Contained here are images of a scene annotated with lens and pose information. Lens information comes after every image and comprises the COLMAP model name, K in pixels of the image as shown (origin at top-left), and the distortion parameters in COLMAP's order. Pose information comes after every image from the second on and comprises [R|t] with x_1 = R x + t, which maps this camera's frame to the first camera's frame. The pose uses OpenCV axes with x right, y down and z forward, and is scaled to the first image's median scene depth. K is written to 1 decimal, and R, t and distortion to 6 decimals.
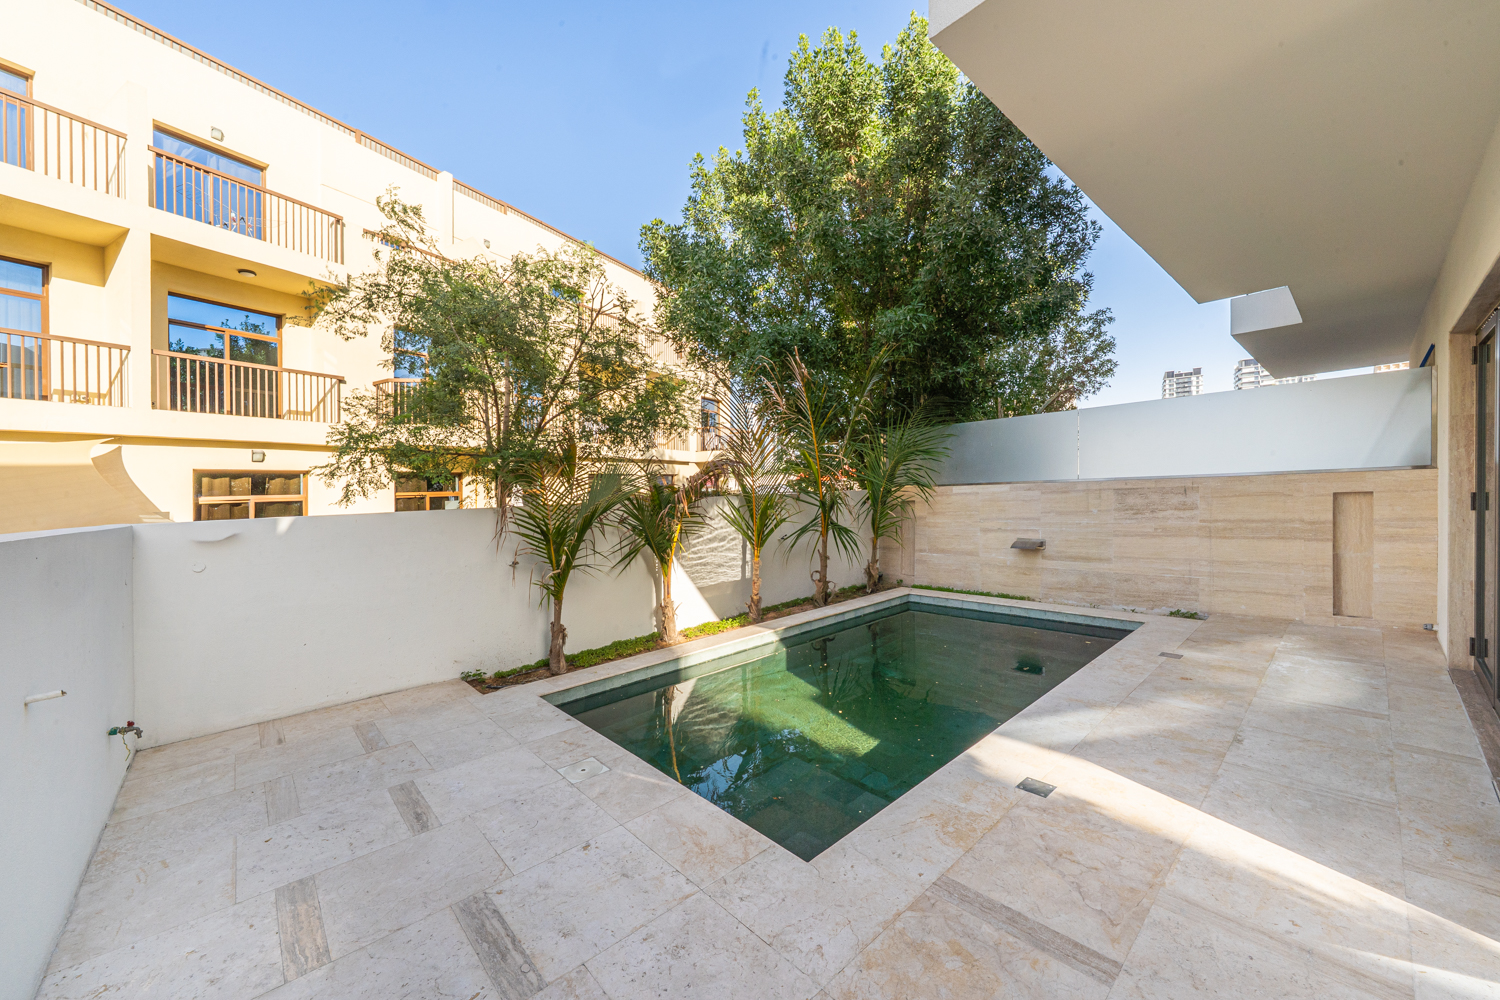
lens RADIAL K [[563.0, 0, 757.8], [0, 563.0, 506.4], [0, 0, 1]] dist [-0.000803, -0.000033]
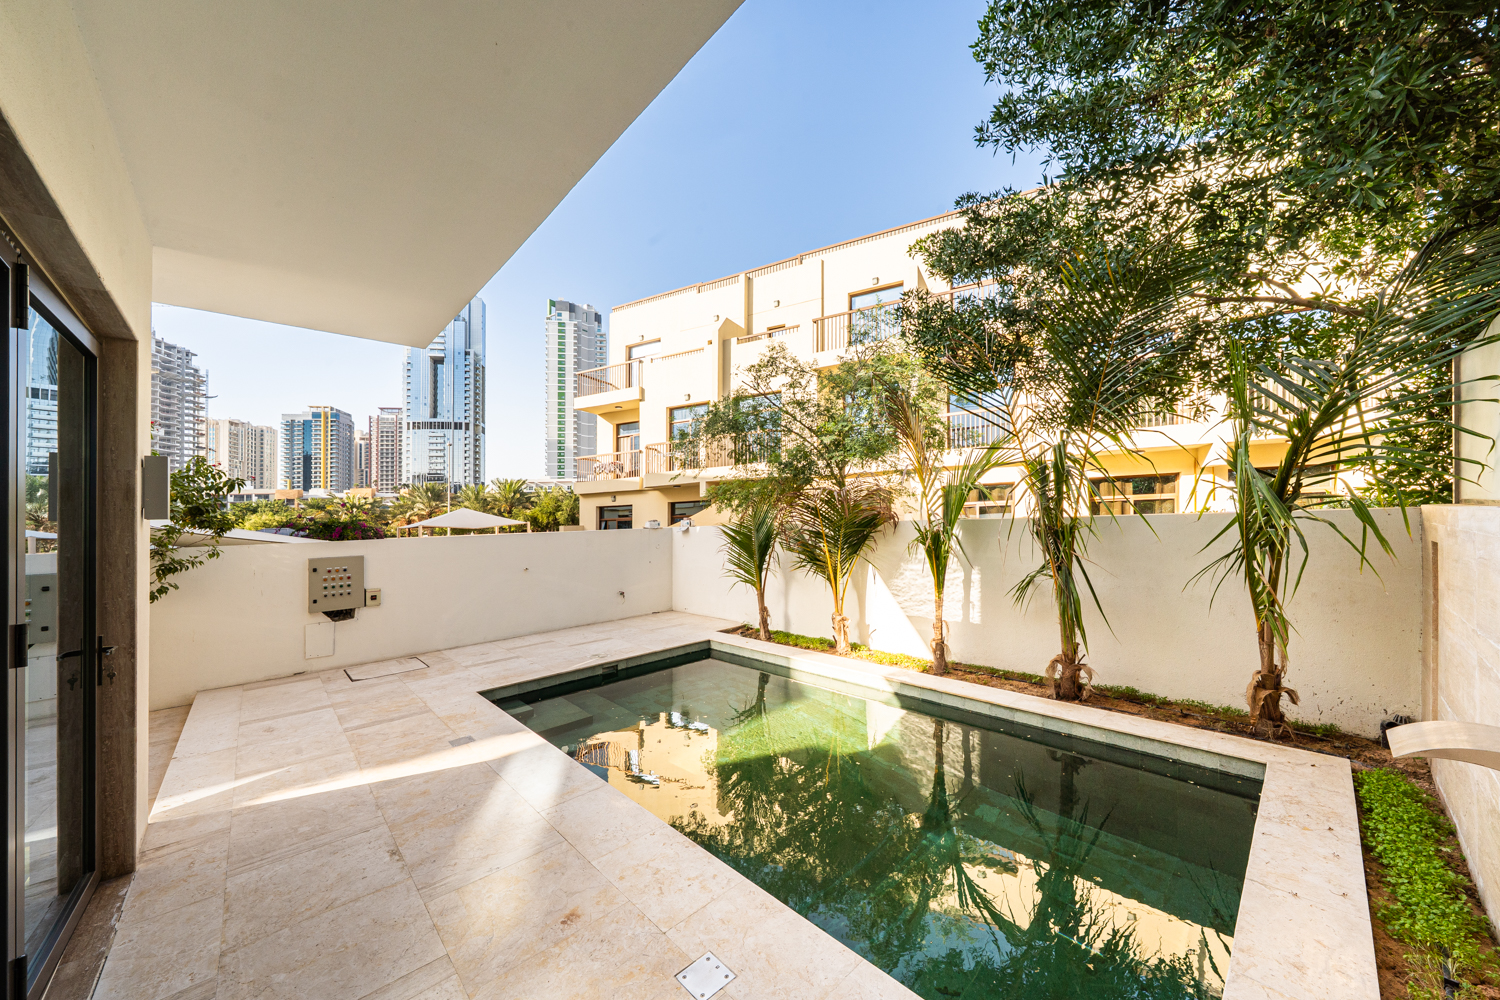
lens RADIAL K [[535.7, 0, 750.0], [0, 535.7, 500.0], [0, 0, 1]] dist [-0.032565, 0.008125]
pose [[0.011660, 0.003832, -0.999925, 1.702291], [0.002007, 0.999991, 0.003855, -0.117240], [0.999930, -0.002051, 0.011653, 1.579868]]
